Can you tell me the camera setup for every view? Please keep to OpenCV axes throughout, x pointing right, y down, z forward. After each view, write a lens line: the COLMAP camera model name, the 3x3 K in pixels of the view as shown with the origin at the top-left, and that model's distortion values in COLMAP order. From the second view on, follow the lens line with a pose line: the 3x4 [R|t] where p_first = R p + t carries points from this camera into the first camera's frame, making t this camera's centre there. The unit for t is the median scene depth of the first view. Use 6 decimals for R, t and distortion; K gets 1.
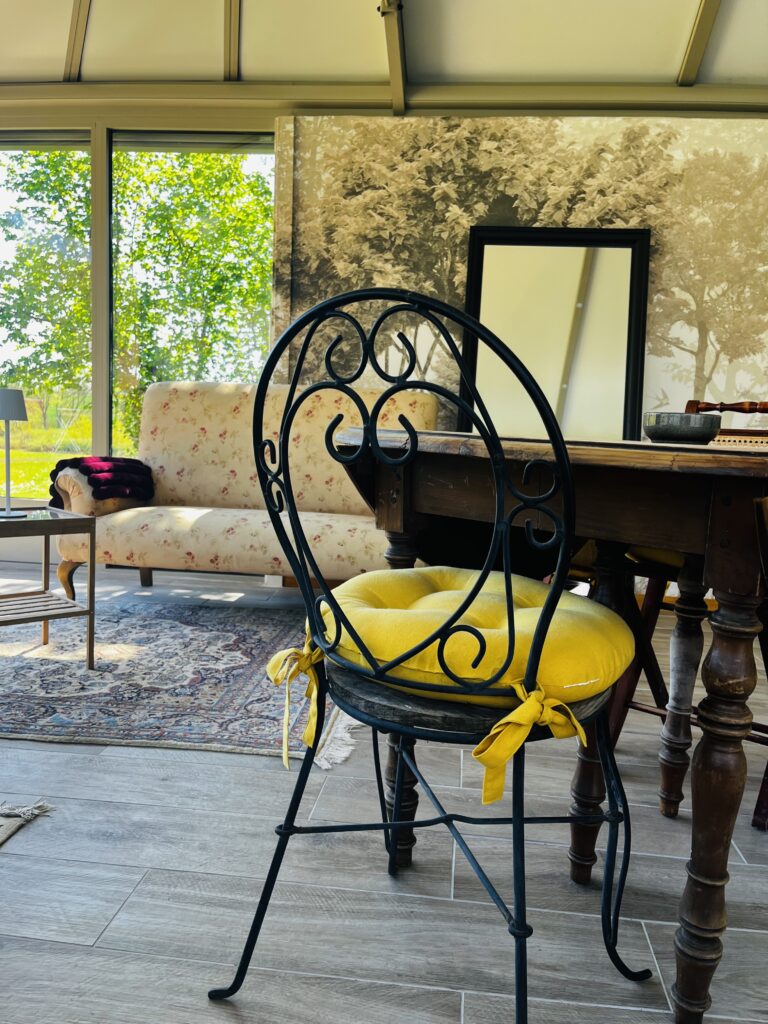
lens RADIAL K [[778.8, 0, 391.6], [0, 778.8, 513.4], [0, 0, 1]] dist [0.067669, -0.084479]
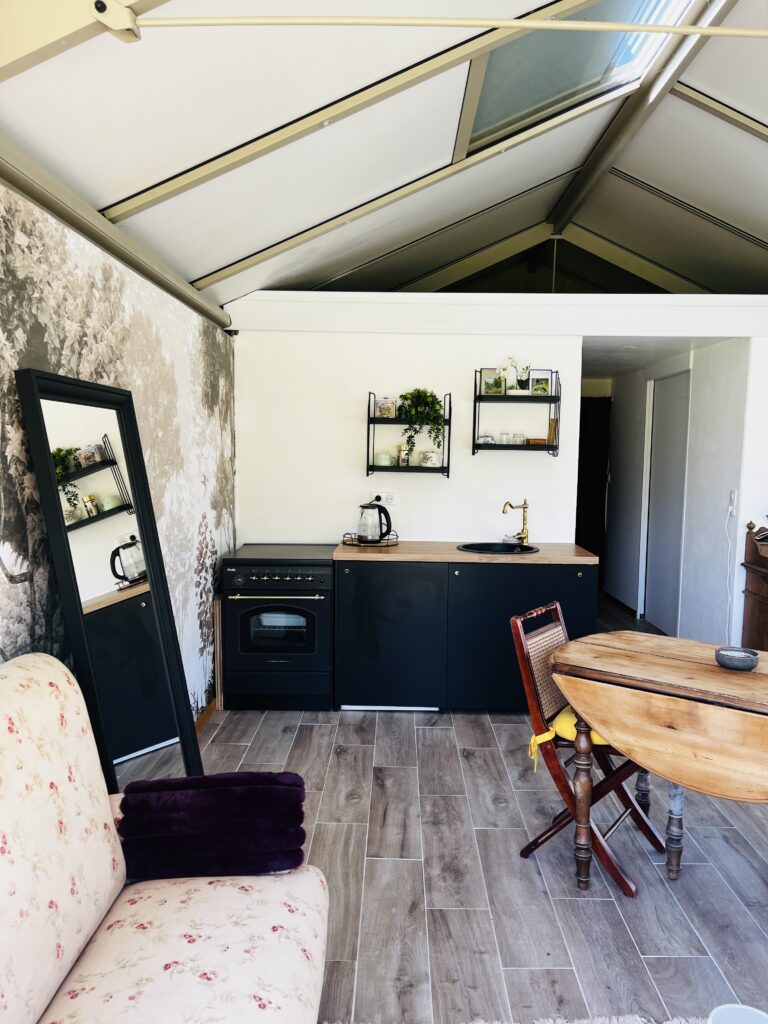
lens RADIAL K [[778.8, 0, 394.5], [0, 778.8, 519.4], [0, 0, 1]] dist [0.067669, -0.084479]
pose [[-0.096021, -0.135211, 0.986153, -0.542523], [0.088008, 0.985698, 0.143718, -0.313872], [-0.991481, 0.100589, -0.082748, 0.782226]]
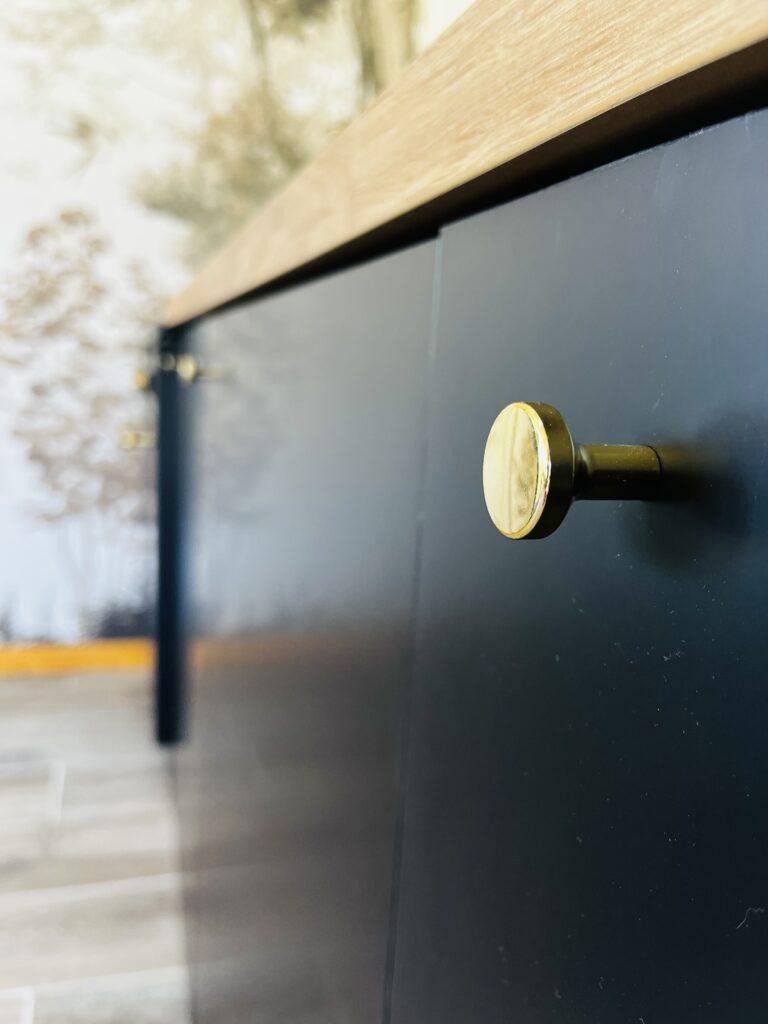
lens RADIAL K [[834.3, 0, 374.8], [0, 834.3, 523.0], [0, 0, 1]] dist [-0.012594, -0.035613]
pose [[0.919937, -0.058390, 0.387693, 0.622008], [0.018420, 0.994193, 0.106027, -0.023248], [-0.391632, -0.090397, 0.915671, 0.364123]]
